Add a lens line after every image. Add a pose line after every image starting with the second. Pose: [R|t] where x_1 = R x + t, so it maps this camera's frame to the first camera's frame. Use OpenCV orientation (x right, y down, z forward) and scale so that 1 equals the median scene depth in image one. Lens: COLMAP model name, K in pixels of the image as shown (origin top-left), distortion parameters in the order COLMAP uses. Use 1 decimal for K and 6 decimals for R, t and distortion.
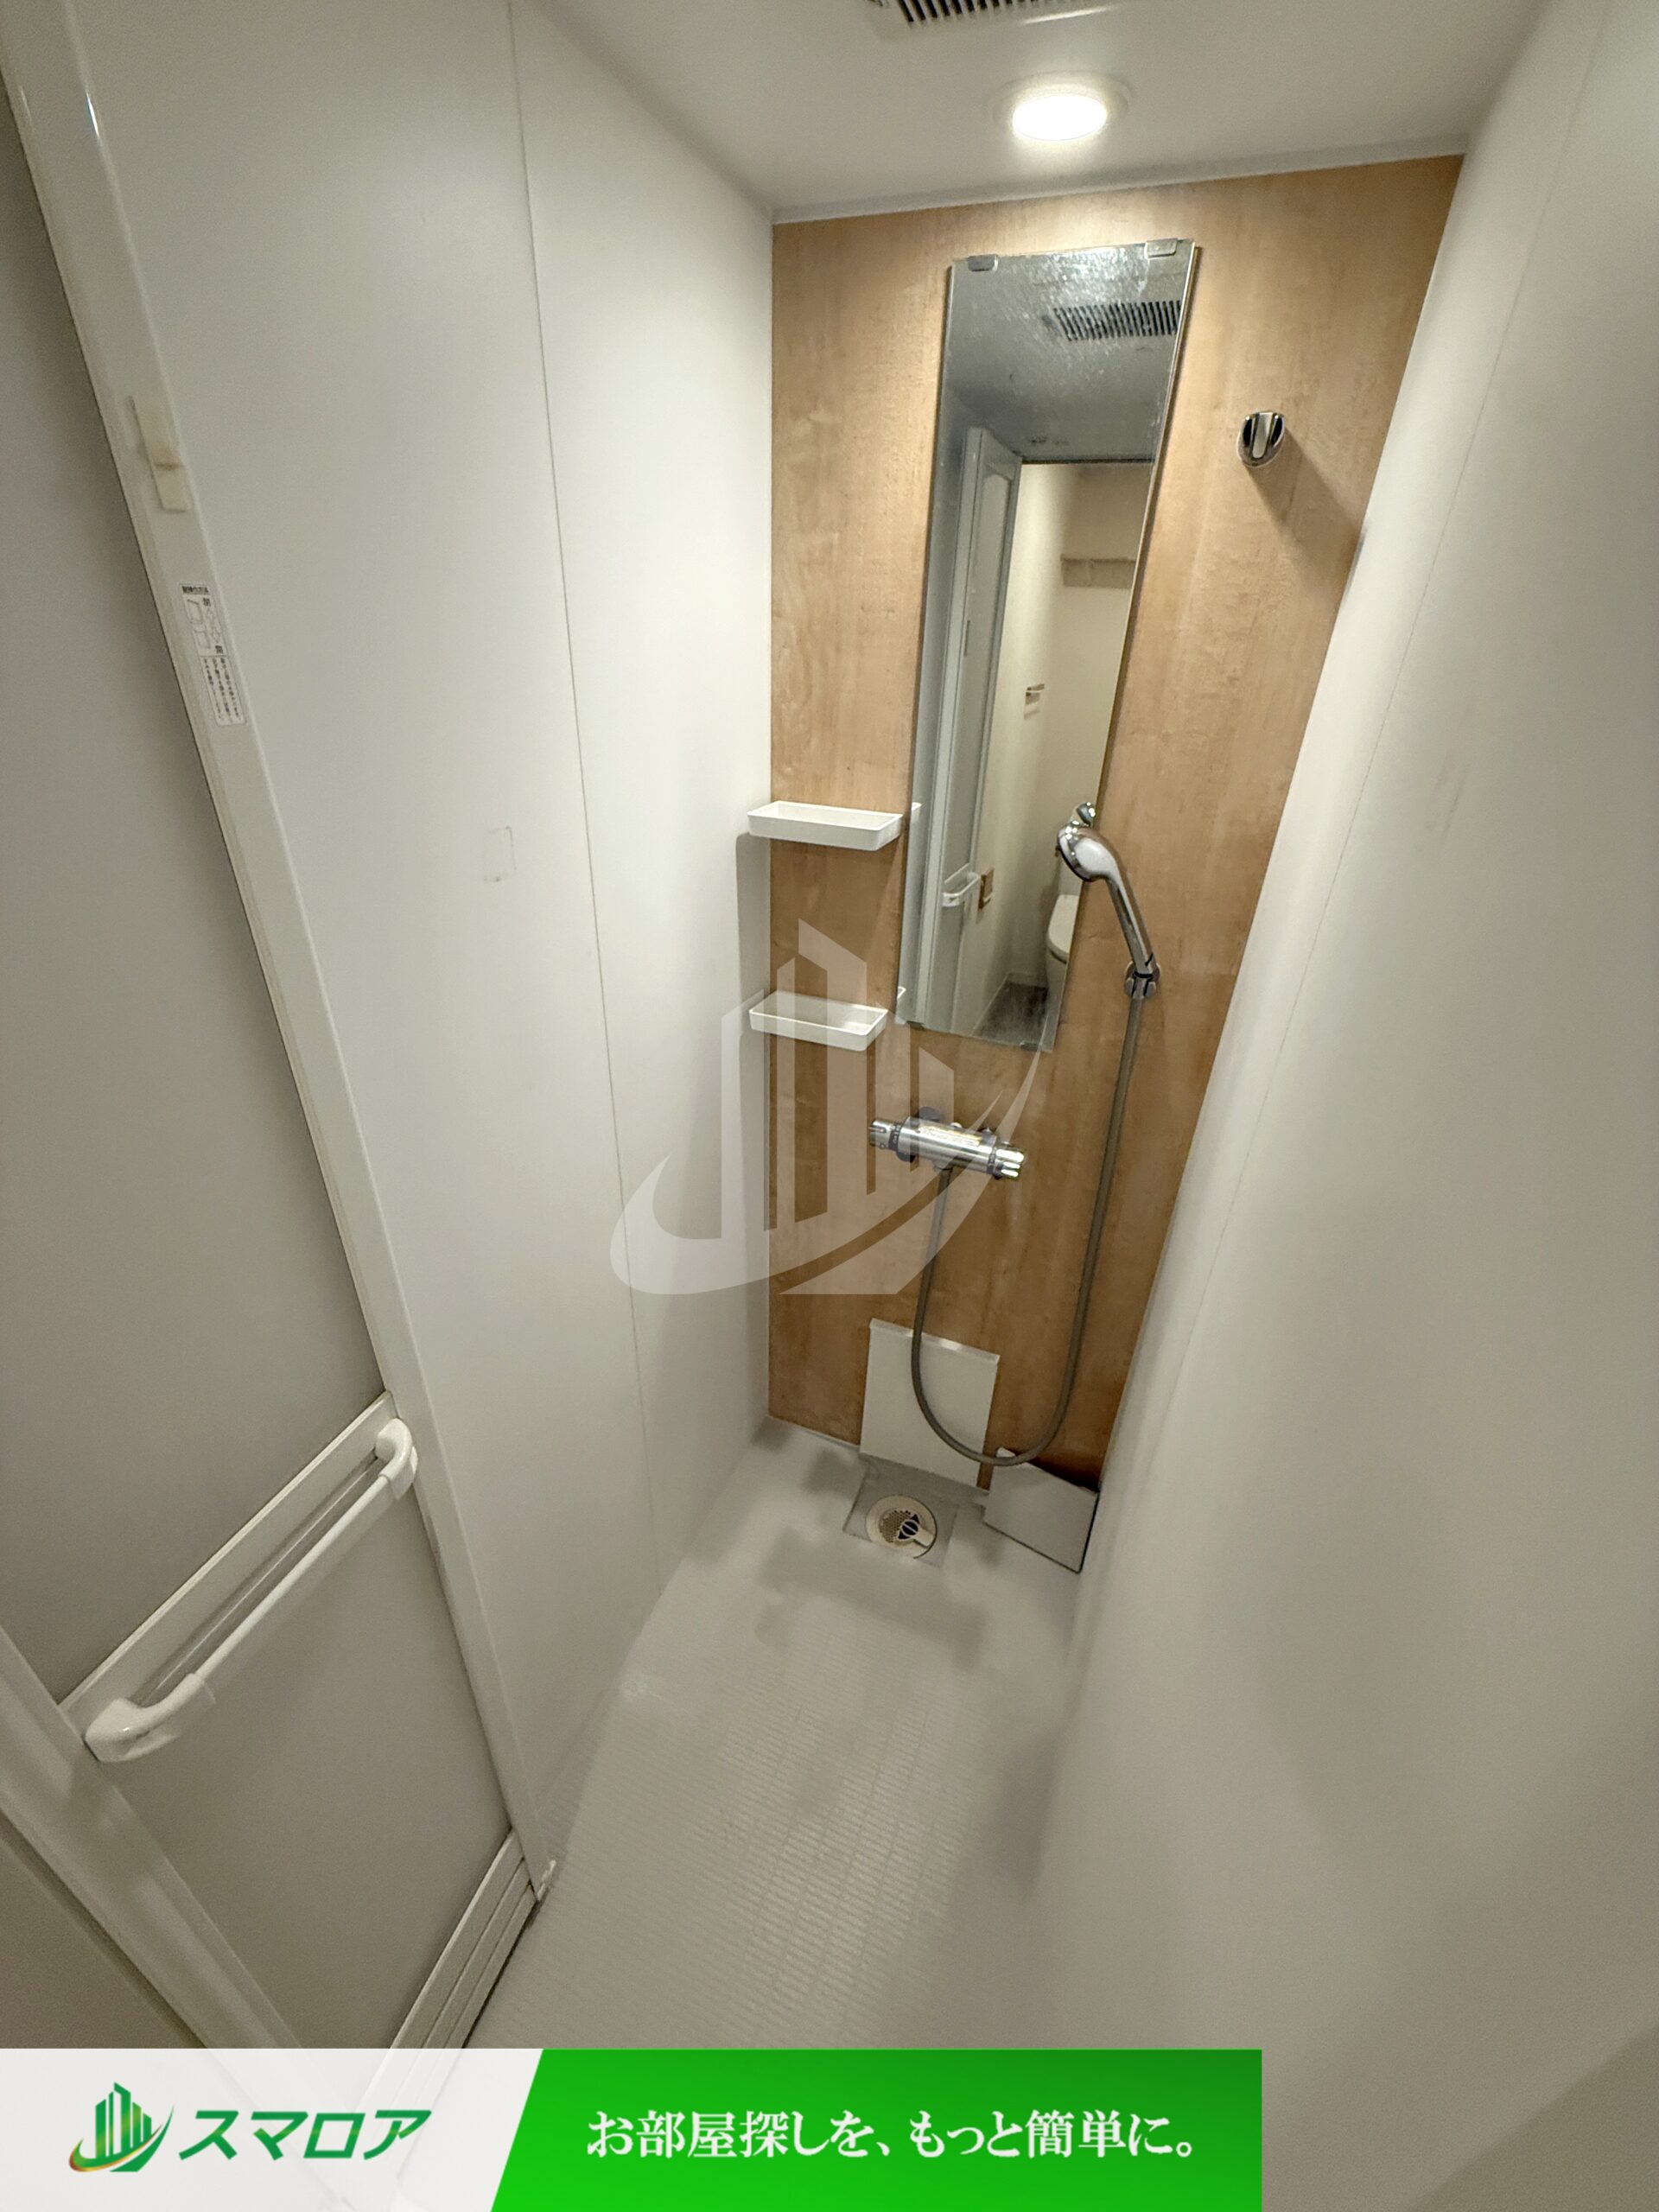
lens RADIAL K [[877.9, 0, 827.2], [0, 877.9, 1103.4], [0, 0, 1]] dist [-0.011336, 0.000103]
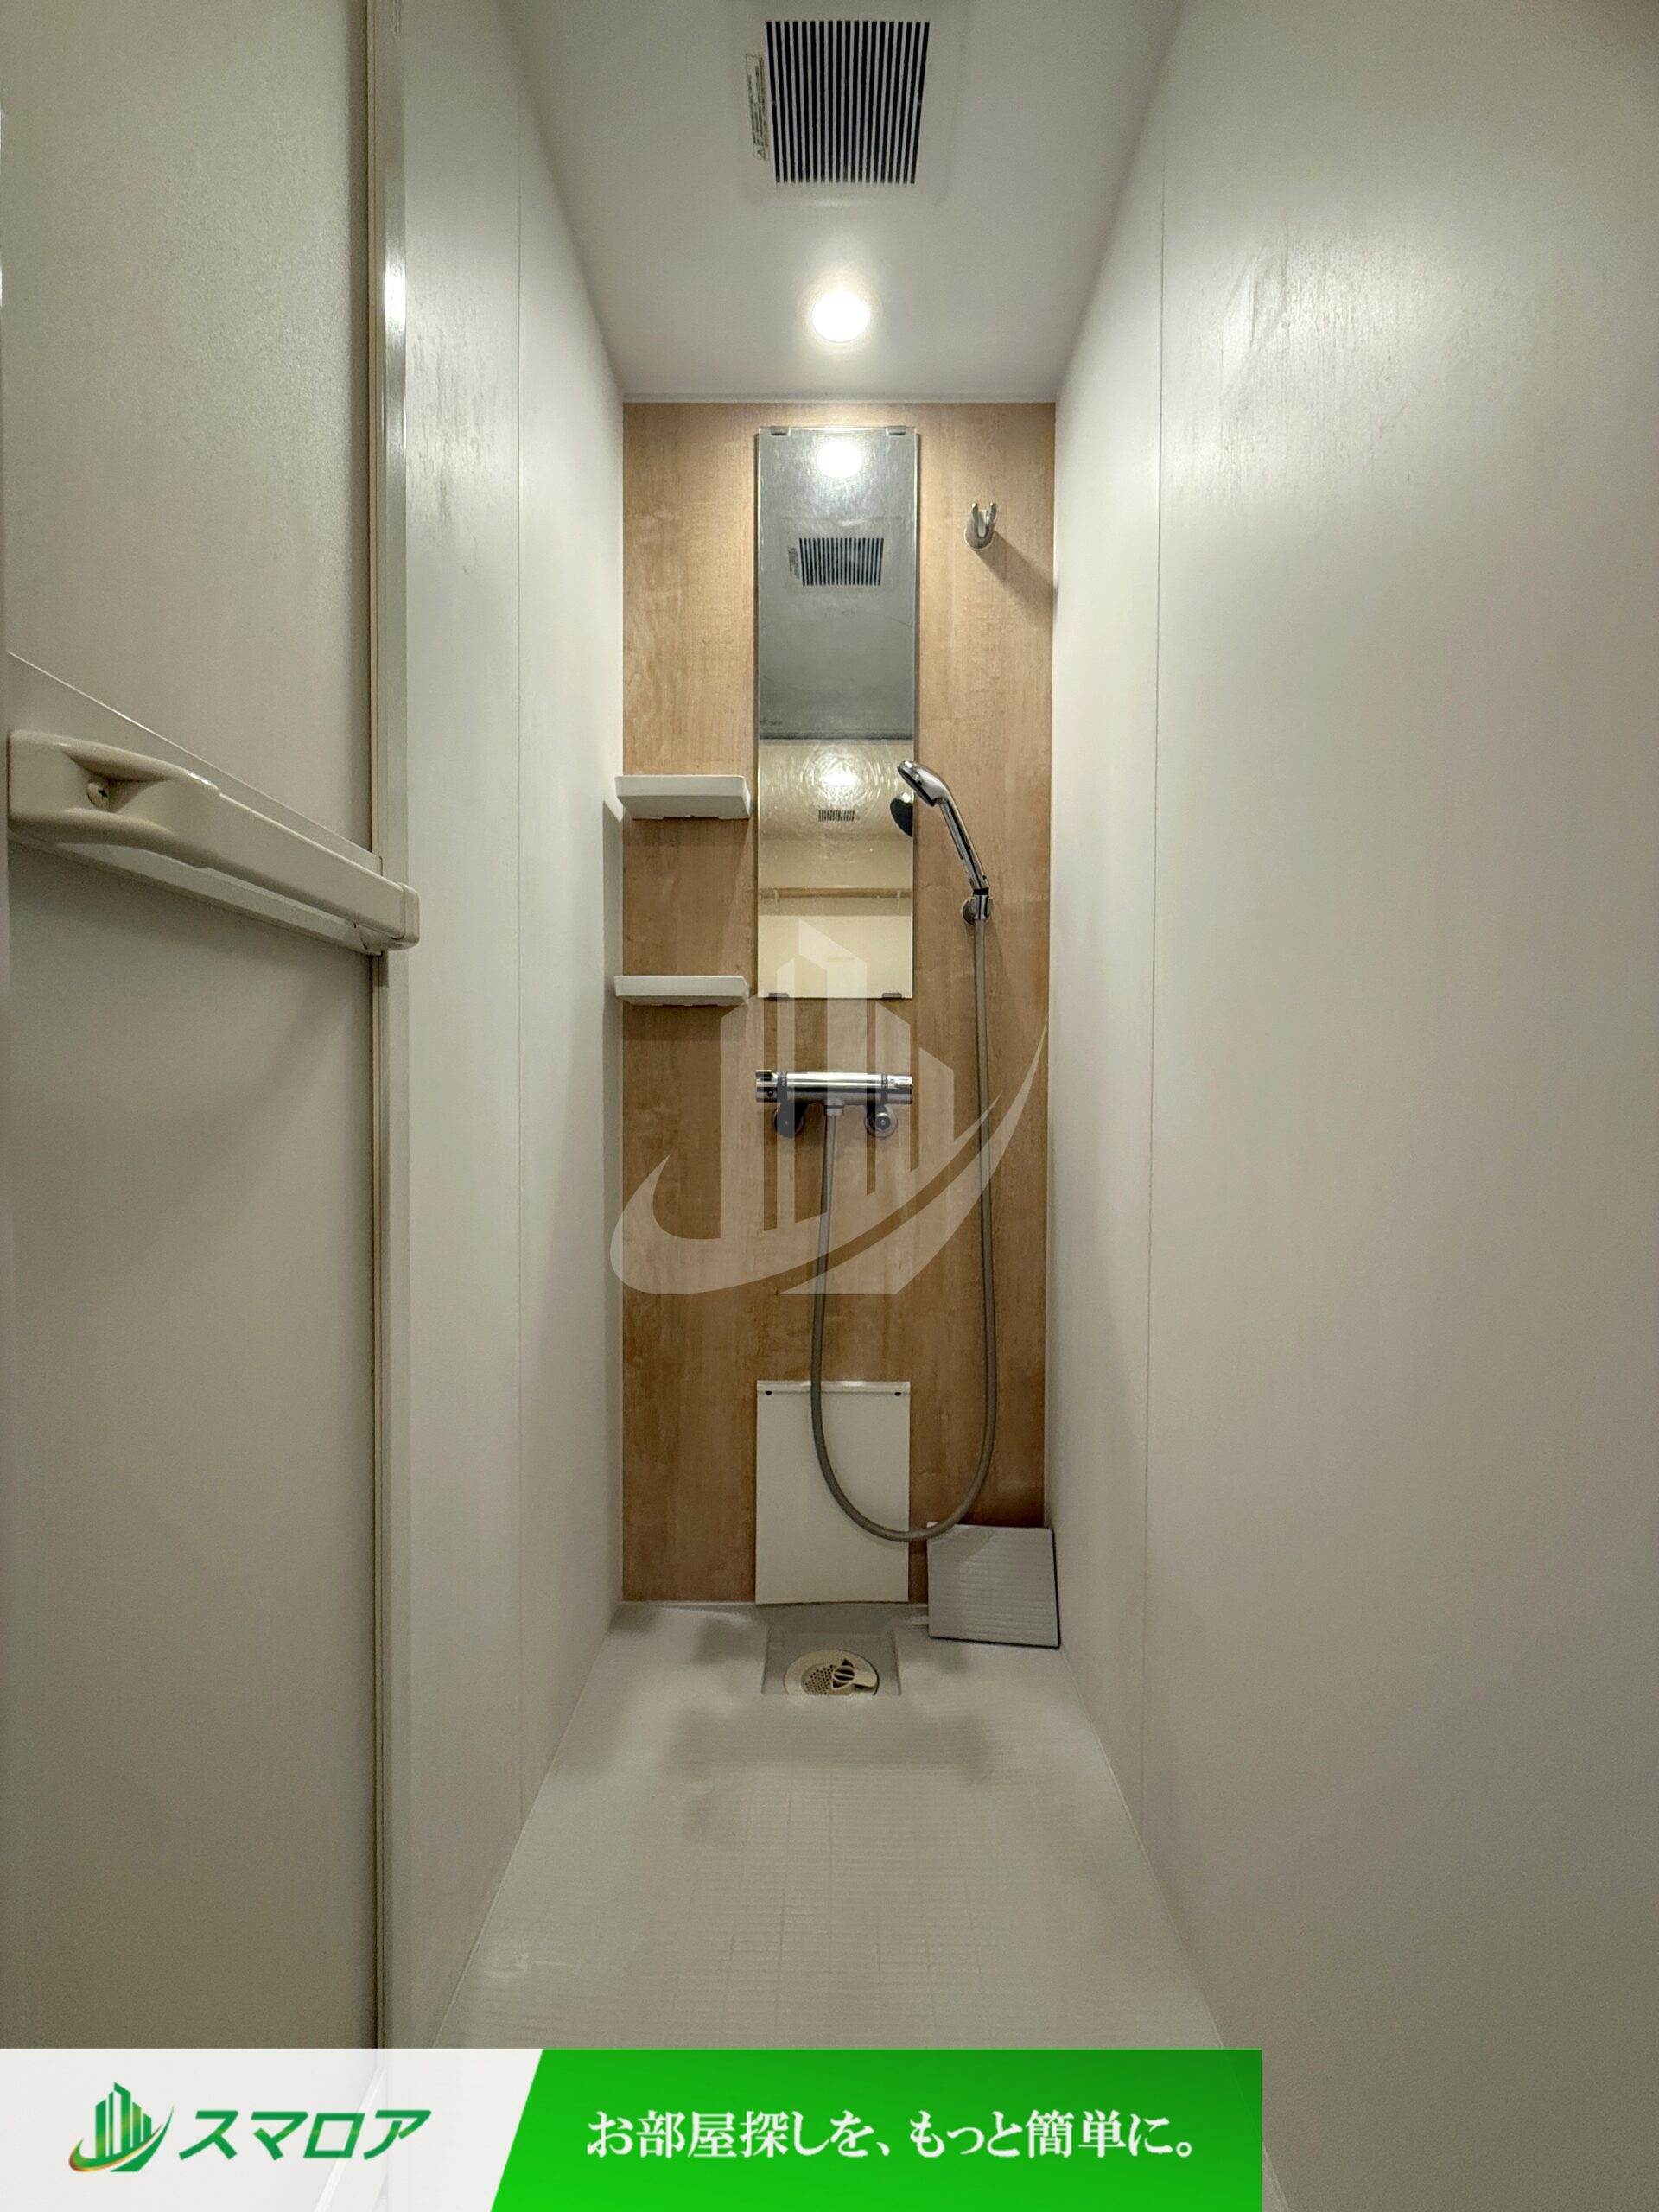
lens RADIAL K [[877.9, 0, 829.6], [0, 877.9, 1112.0], [0, 0, 1]] dist [-0.011336, 0.000103]
pose [[0.933192, -0.038534, 0.357307, -0.244792], [0.197986, 0.884877, -0.421657, 0.538310], [-0.299925, 0.464228, 0.833389, 0.215399]]
